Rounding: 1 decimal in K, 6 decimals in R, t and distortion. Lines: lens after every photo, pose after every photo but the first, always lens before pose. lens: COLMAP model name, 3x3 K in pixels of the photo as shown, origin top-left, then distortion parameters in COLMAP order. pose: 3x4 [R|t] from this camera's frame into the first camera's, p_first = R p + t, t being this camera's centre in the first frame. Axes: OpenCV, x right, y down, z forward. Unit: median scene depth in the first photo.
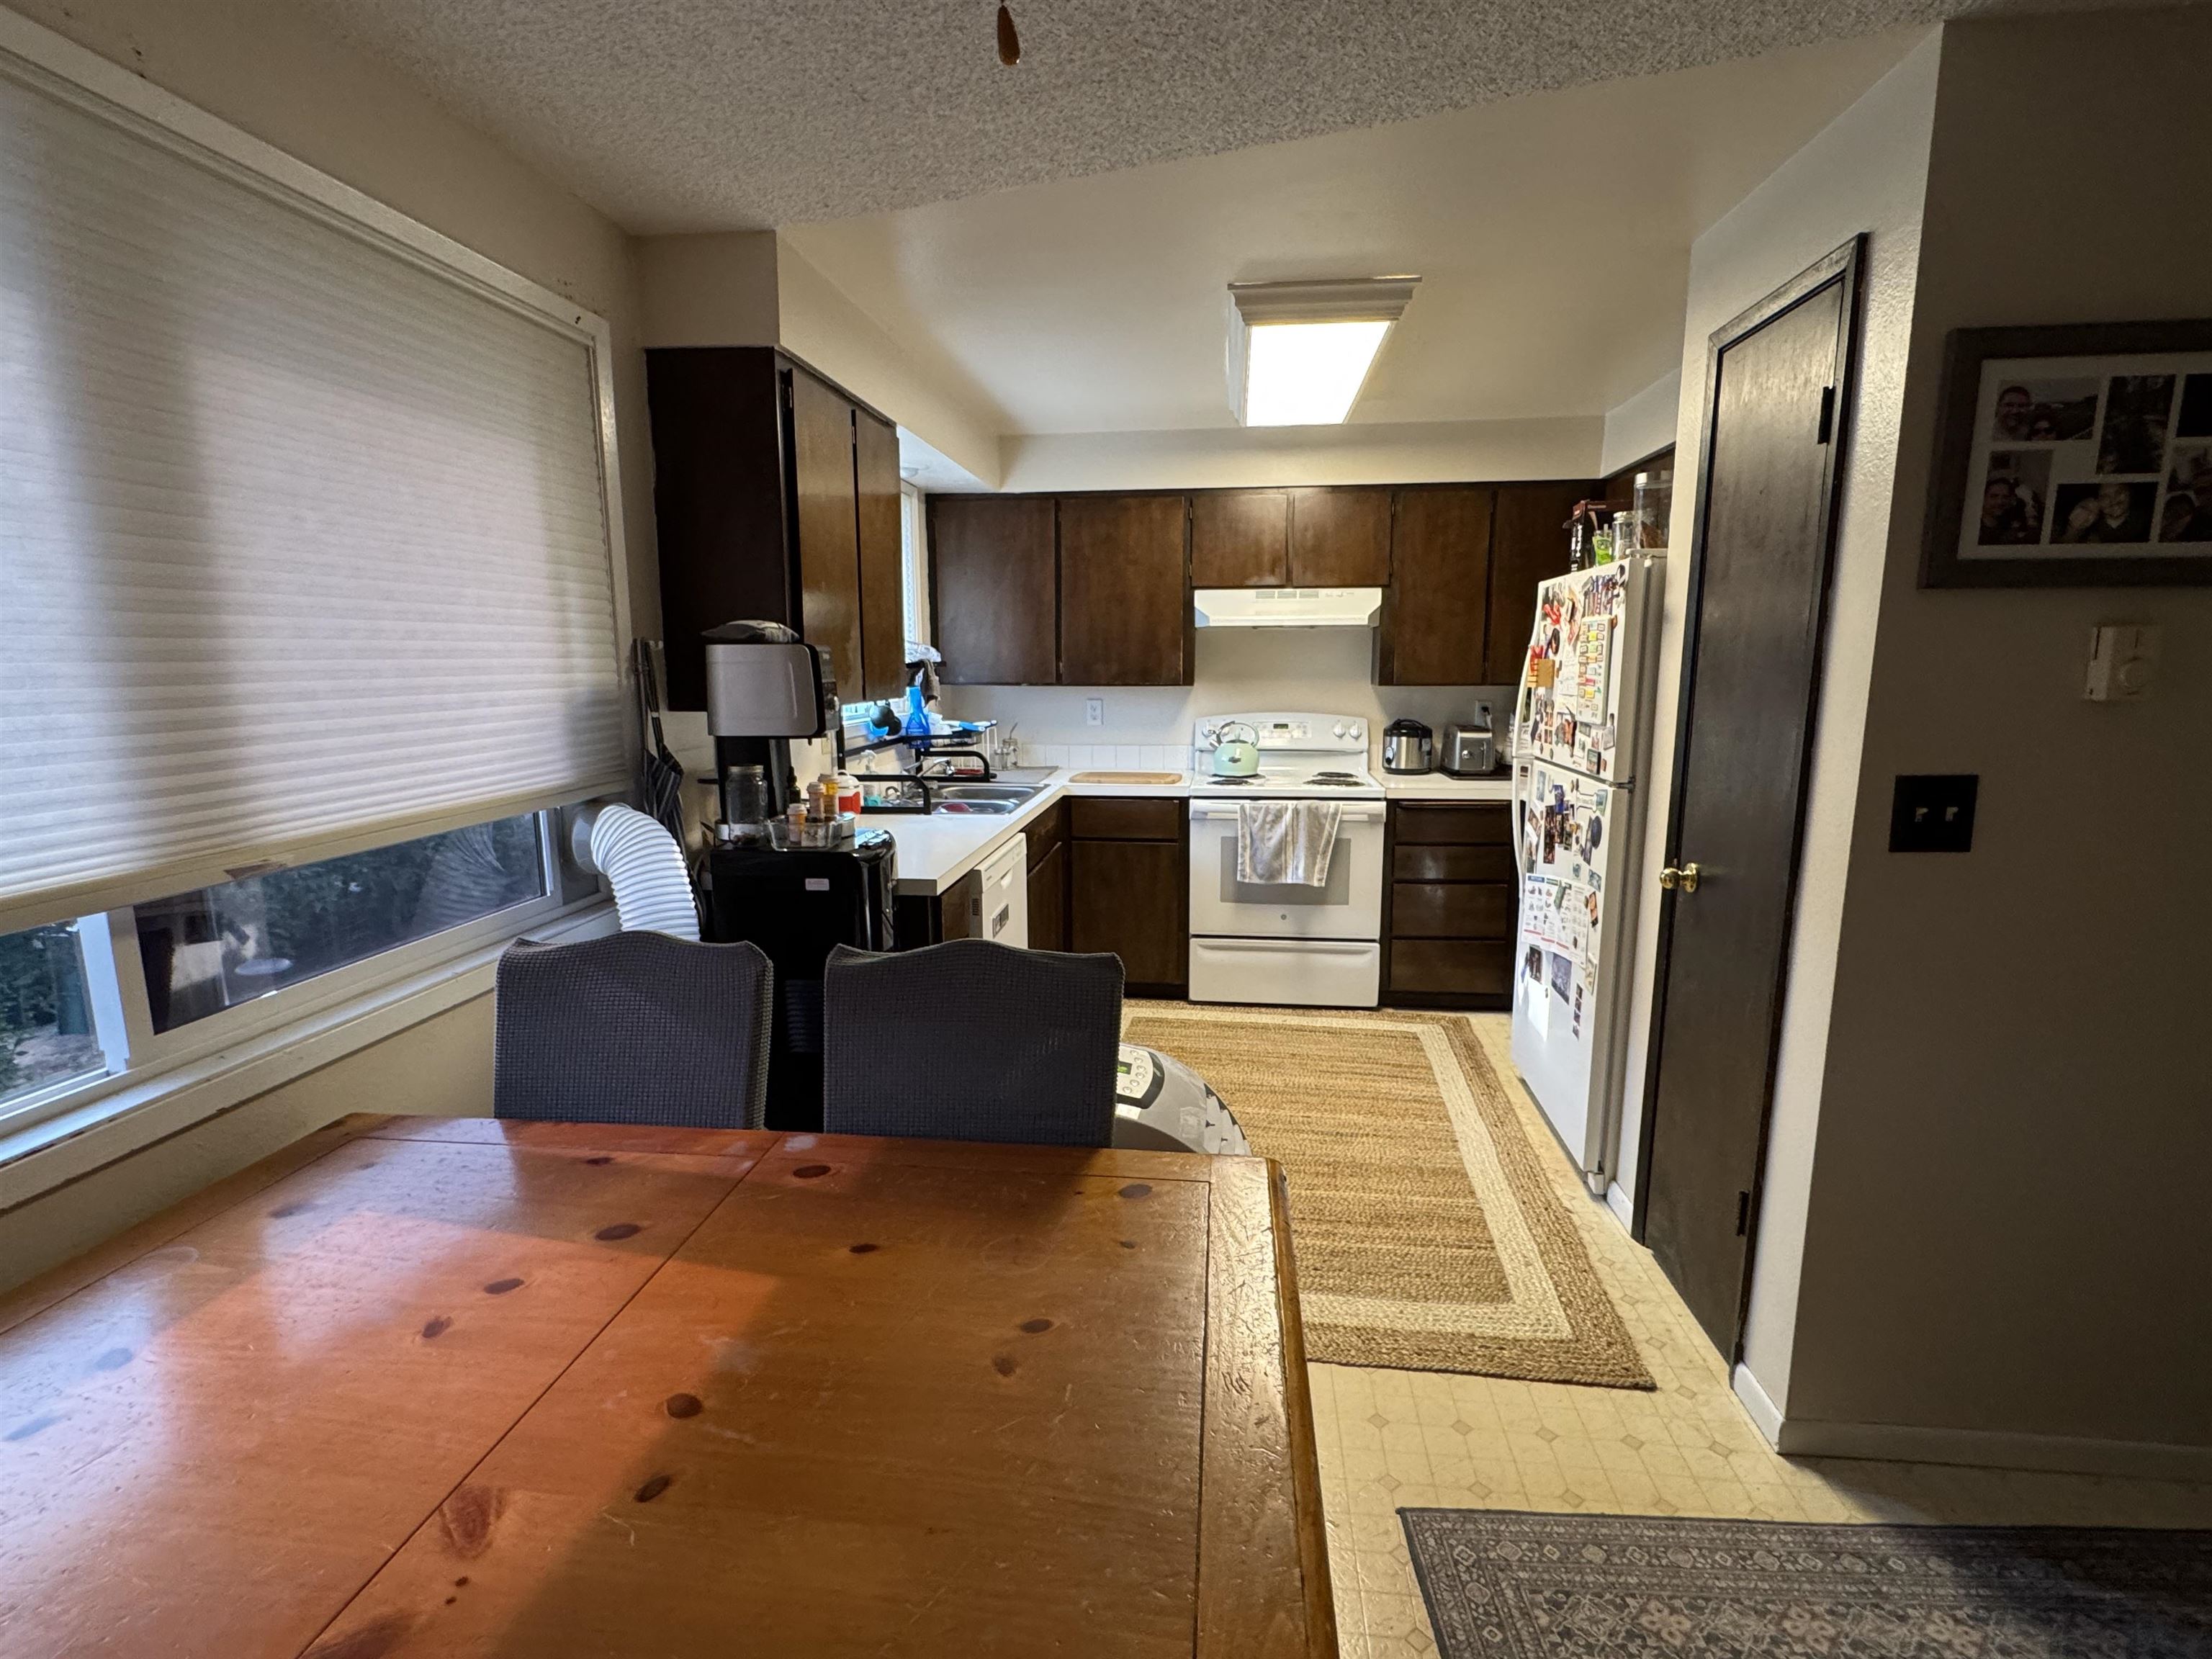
lens RADIAL K [[1036.1, 0, 1106.0], [0, 1036.1, 829.5], [0, 0, 1]] dist [0.015379, -0.000504]
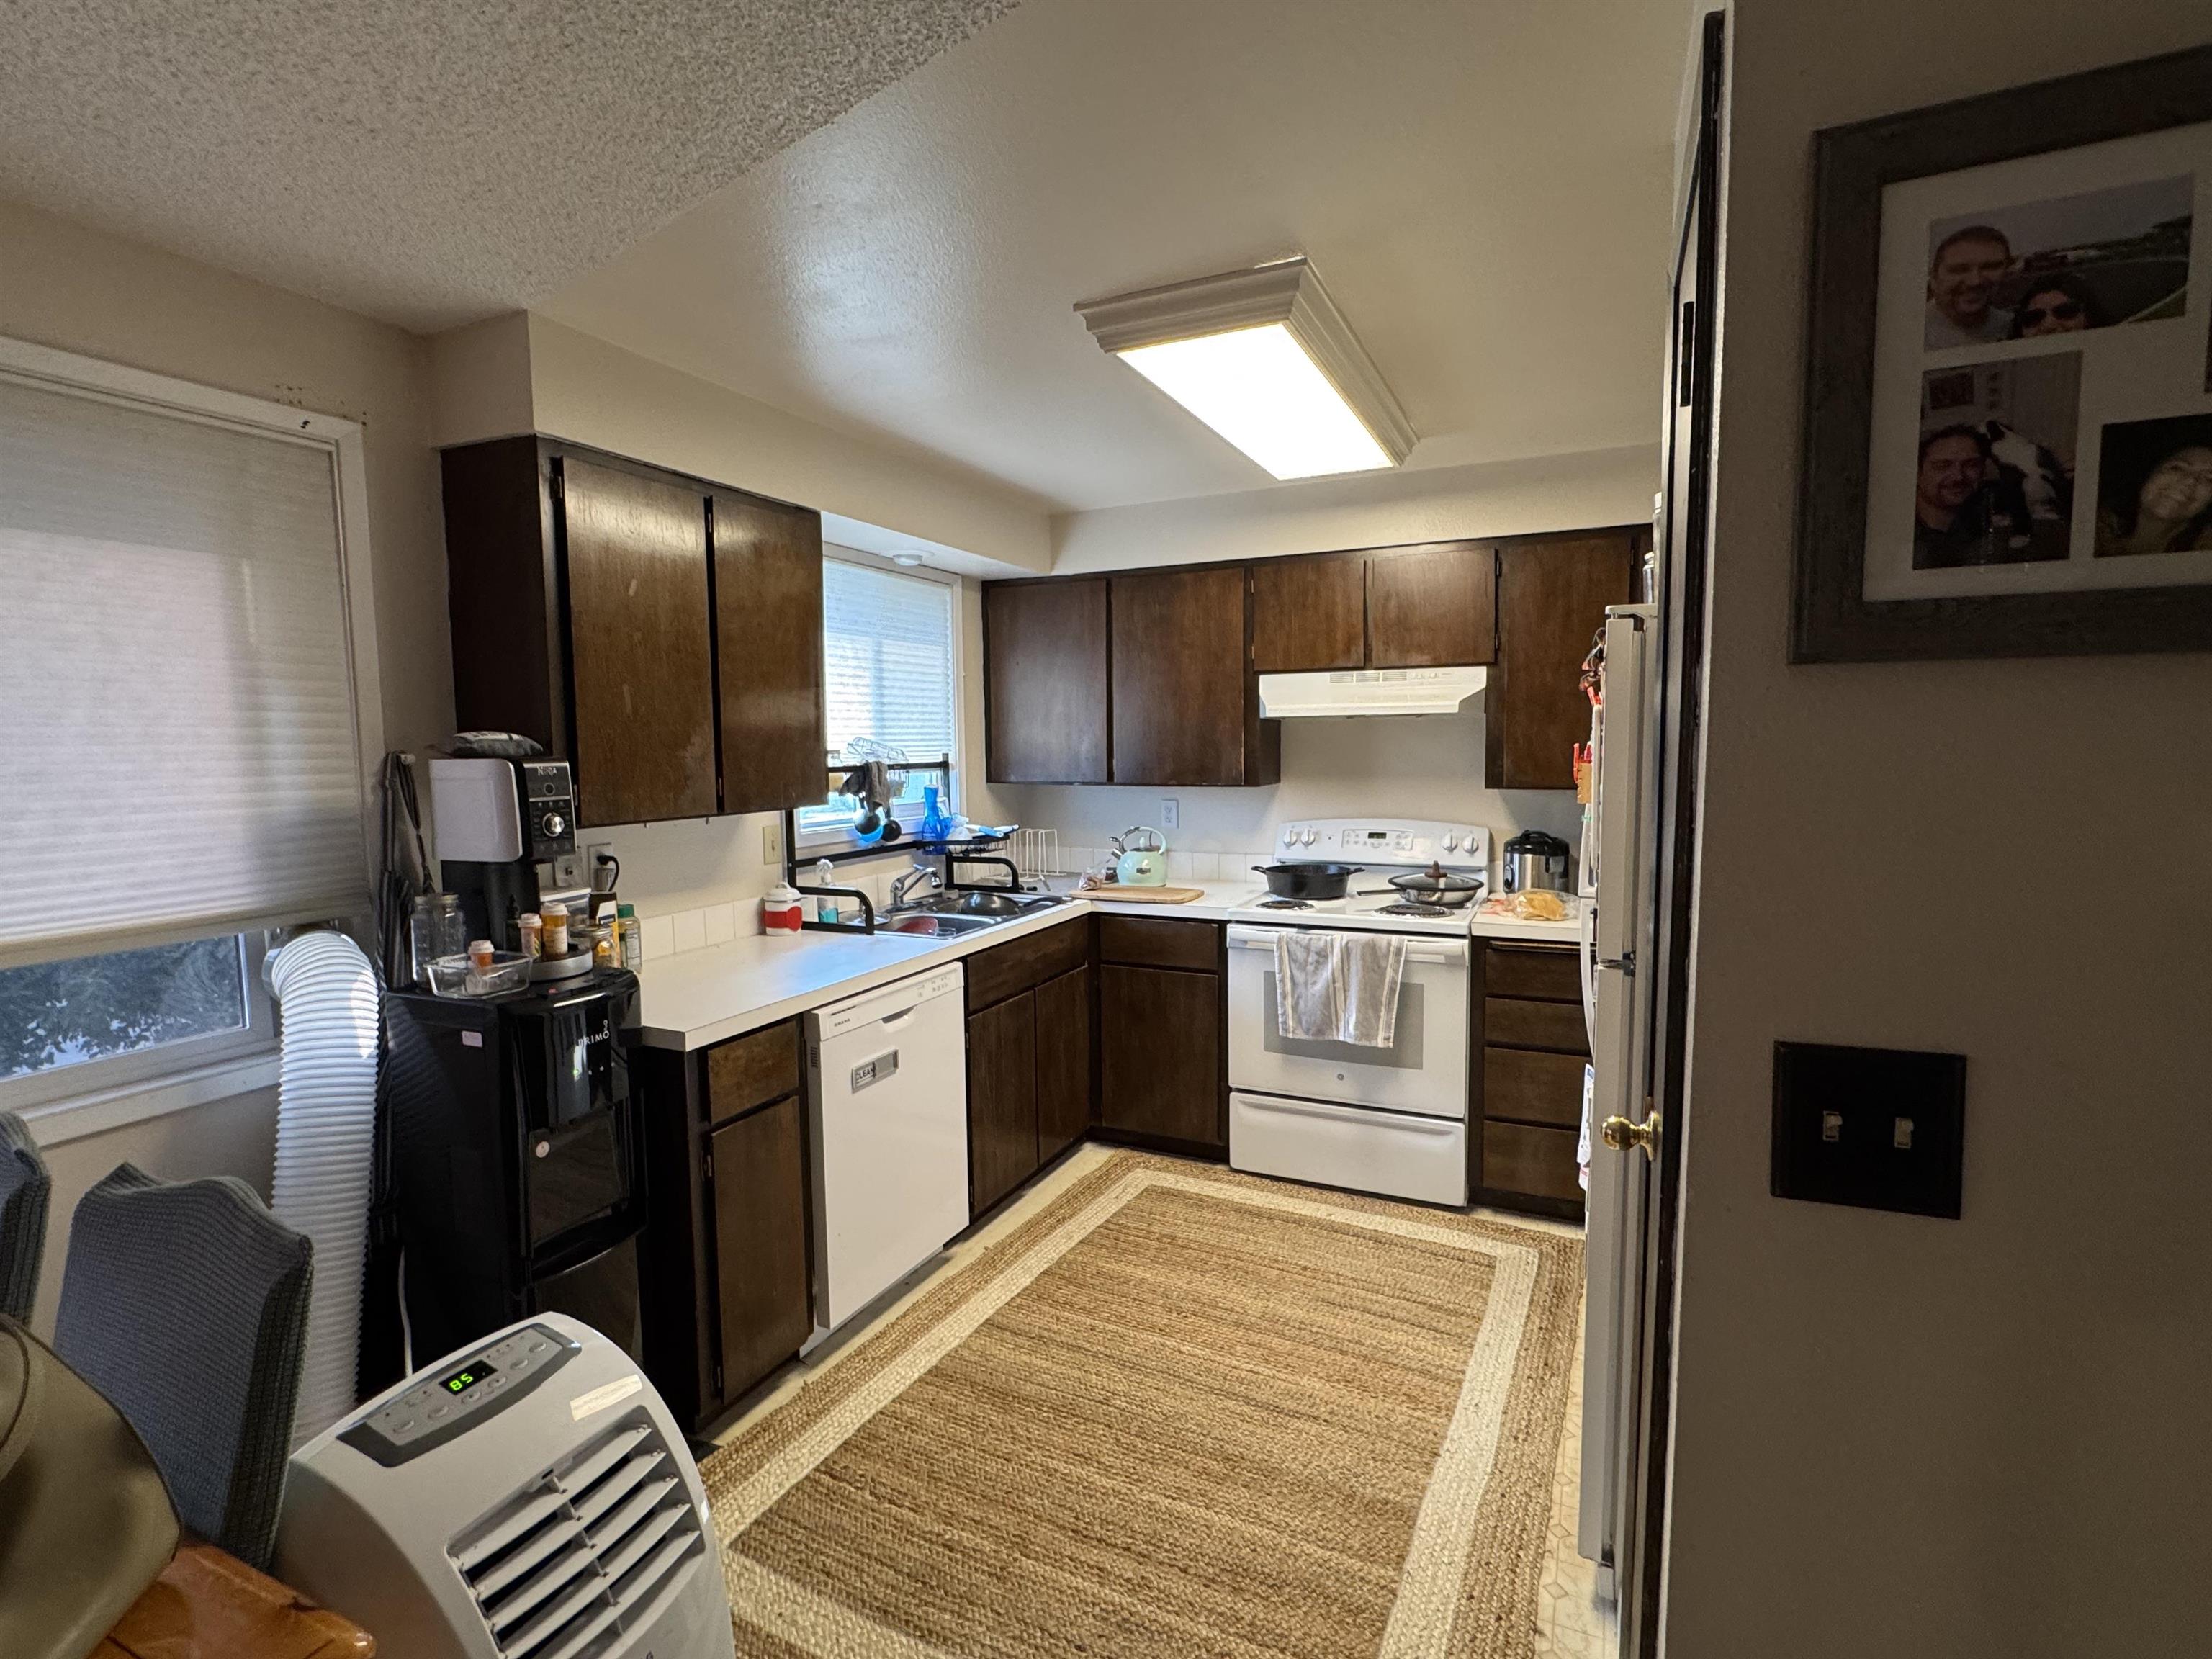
lens RADIAL K [[1036.1, 0, 1106.0], [0, 1036.1, 829.5], [0, 0, 1]] dist [0.015379, -0.000504]
pose [[0.948685, 0.018669, -0.315670, 0.266436], [-0.043166, 0.996557, -0.070792, -0.044368], [0.313261, 0.080785, 0.946225, 0.188655]]
